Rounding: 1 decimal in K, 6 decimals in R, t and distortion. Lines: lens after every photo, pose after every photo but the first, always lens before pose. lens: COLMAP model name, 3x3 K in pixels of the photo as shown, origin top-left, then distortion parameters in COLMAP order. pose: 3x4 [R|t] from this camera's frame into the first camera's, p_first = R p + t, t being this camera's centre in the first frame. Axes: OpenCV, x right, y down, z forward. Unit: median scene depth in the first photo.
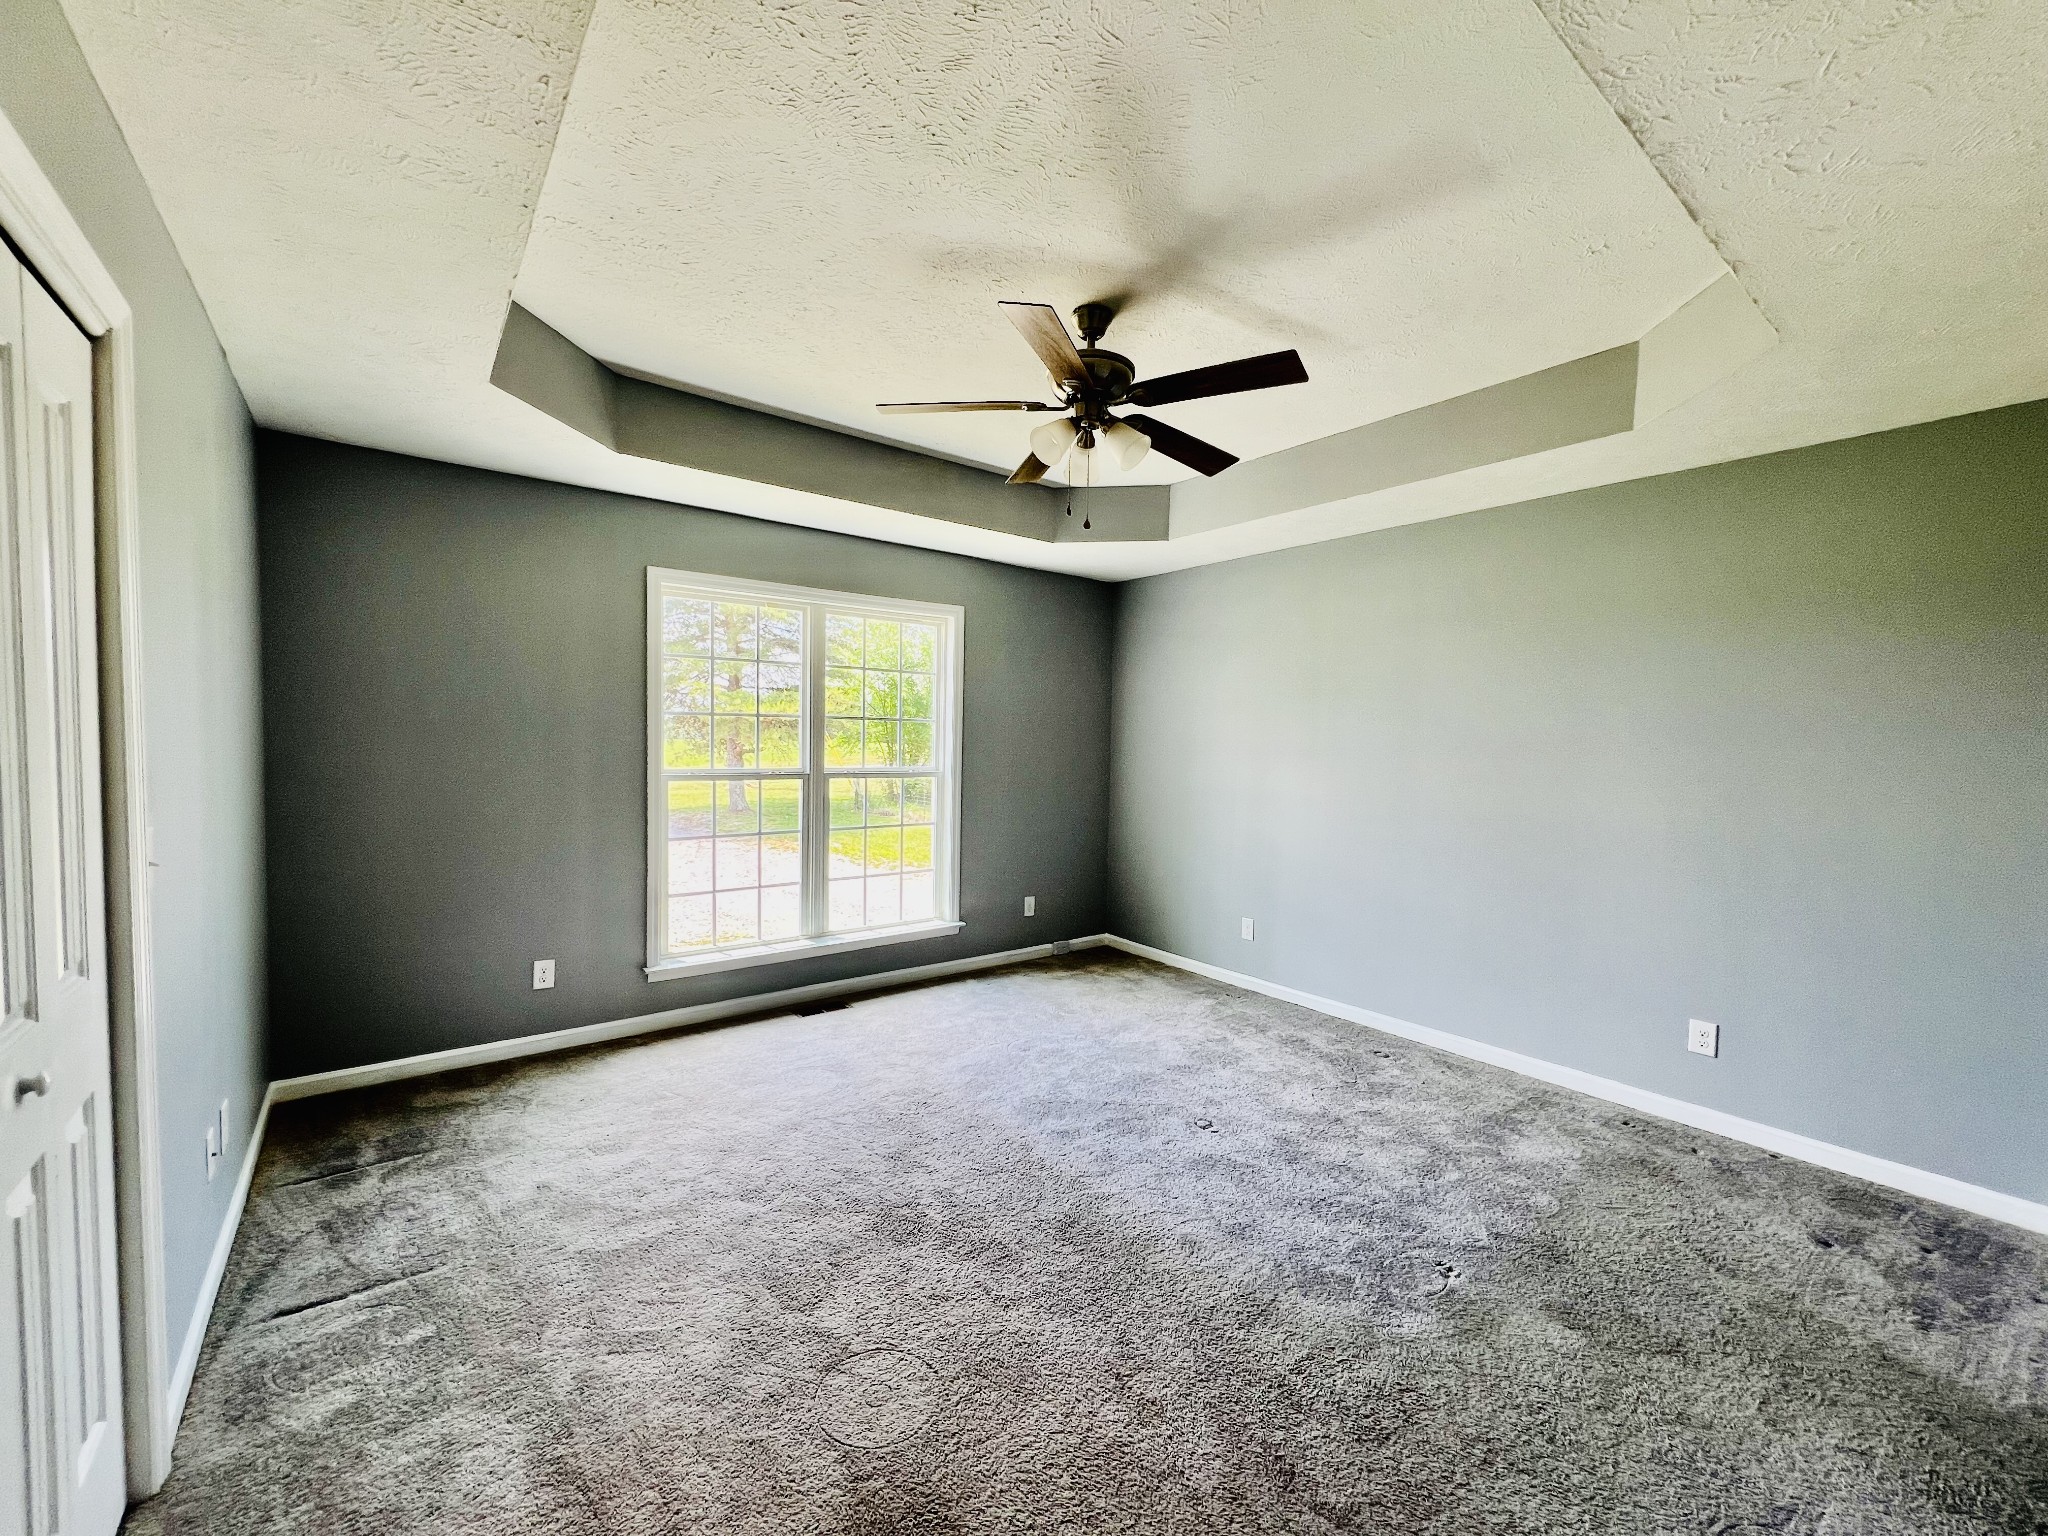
lens RADIAL K [[840.4, 0, 998.5], [0, 840.4, 770.2], [0, 0, 1]] dist [-0.000458, -0.000137]
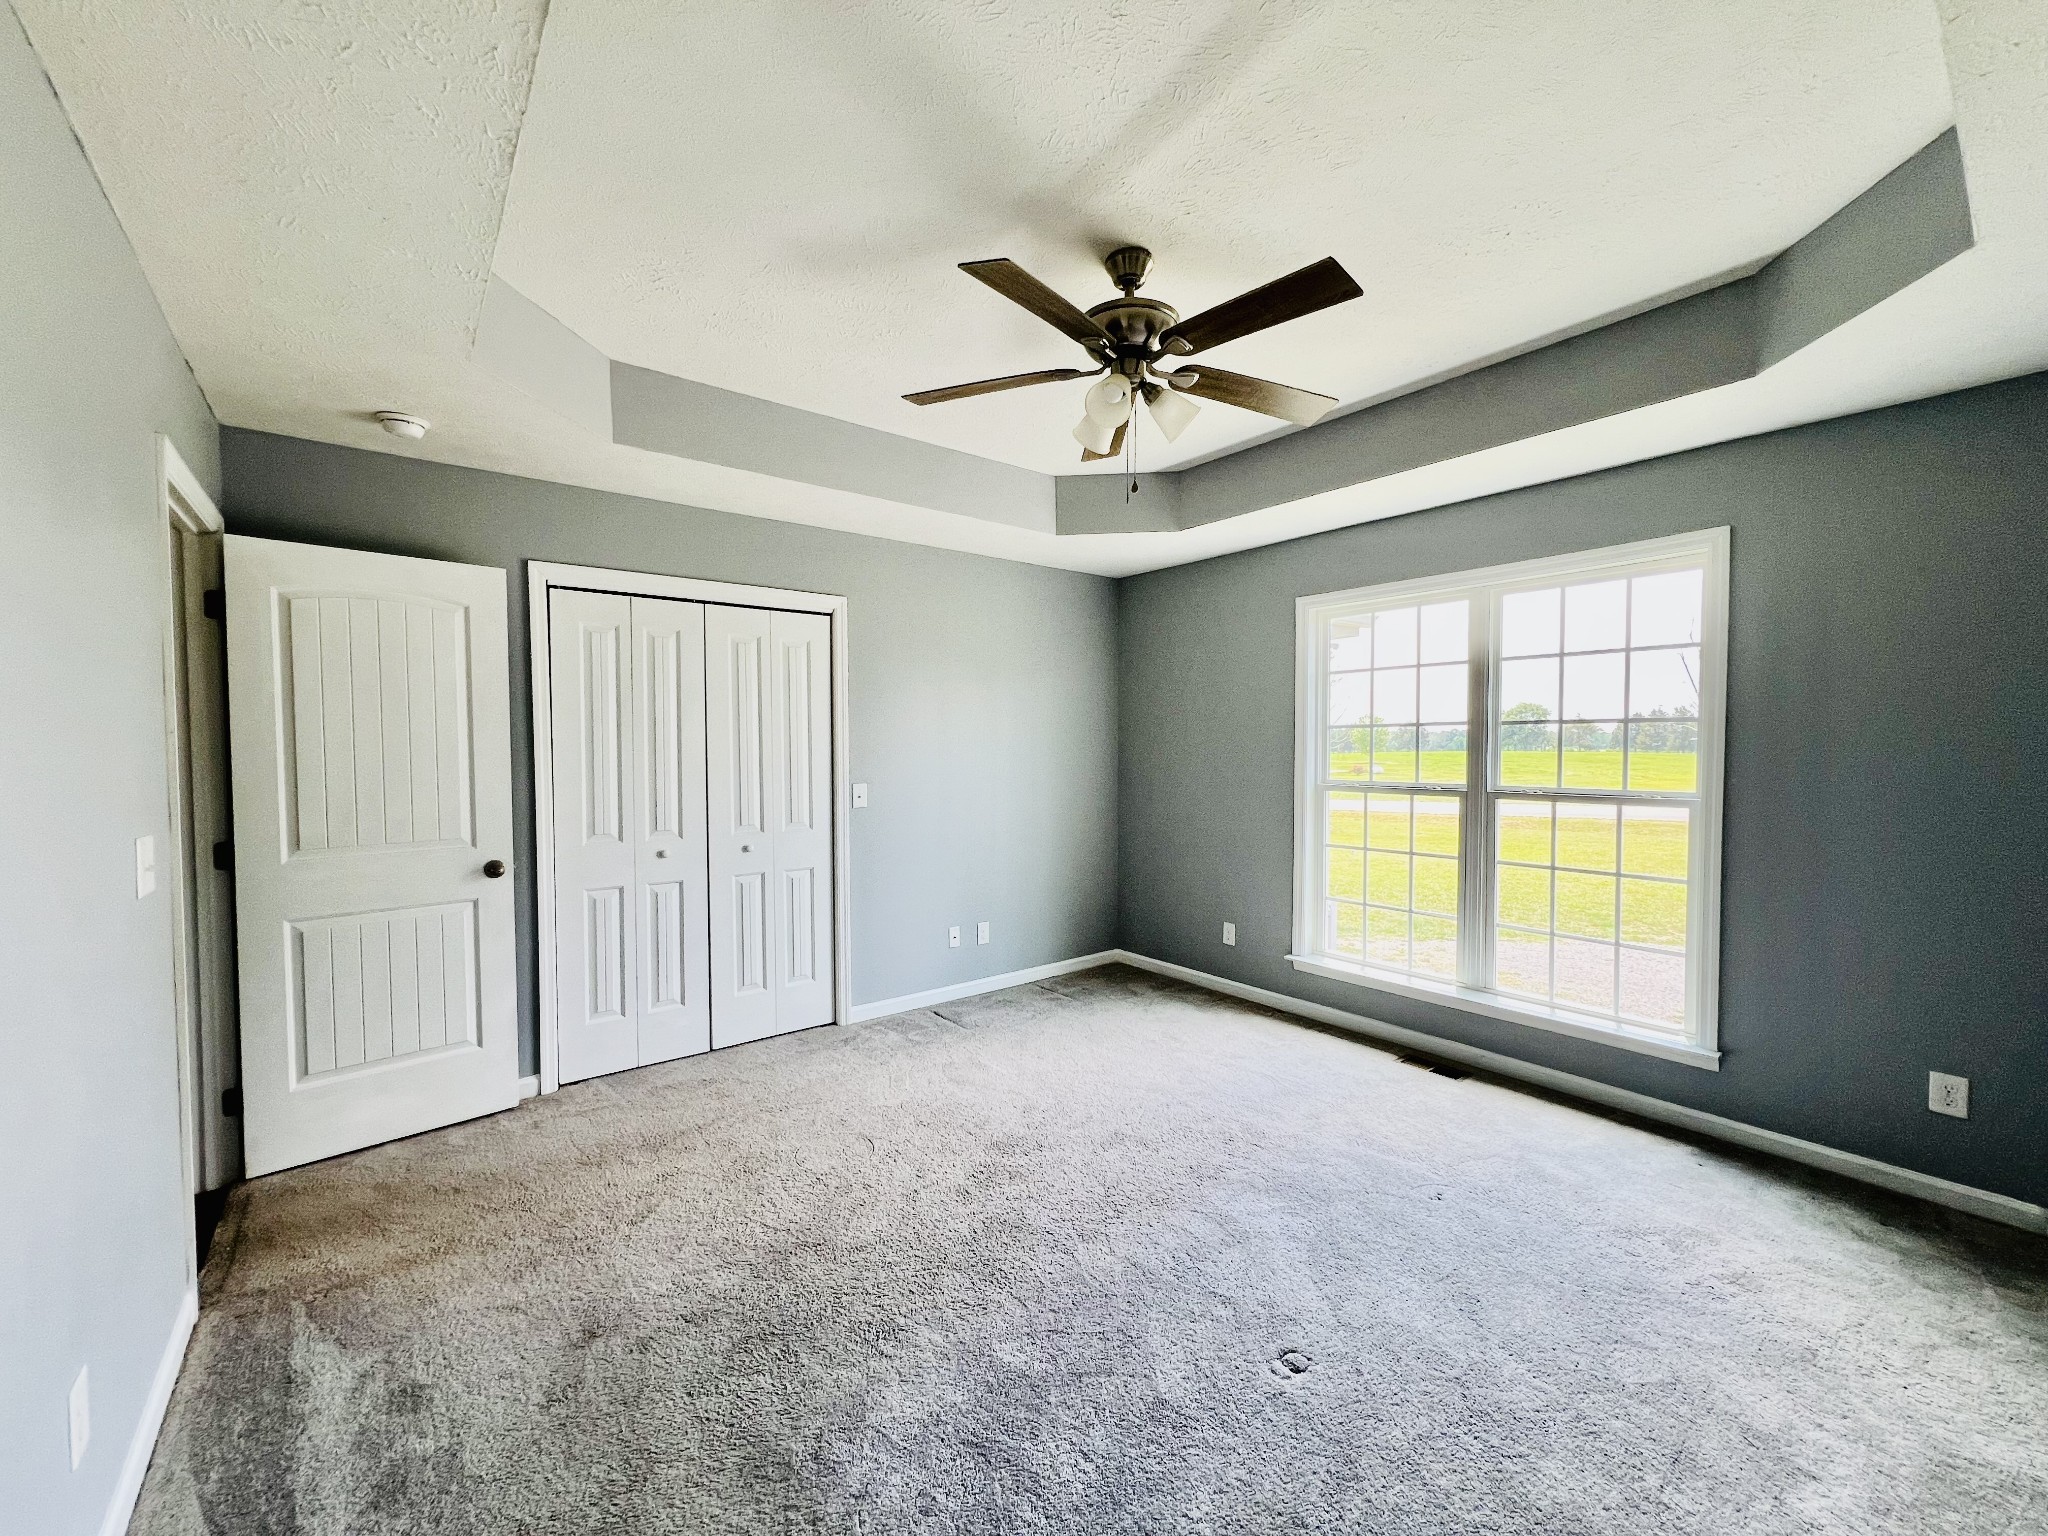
lens RADIAL K [[824.5, 0, 1023.4], [0, 824.5, 772.1], [0, 0, 1]] dist [-0.001701, -0.000231]
pose [[0.004904, 0.015046, -0.999875, 0.645469], [-0.037784, 0.999176, 0.014850, -0.011092], [0.999274, 0.037707, 0.005468, 0.597076]]
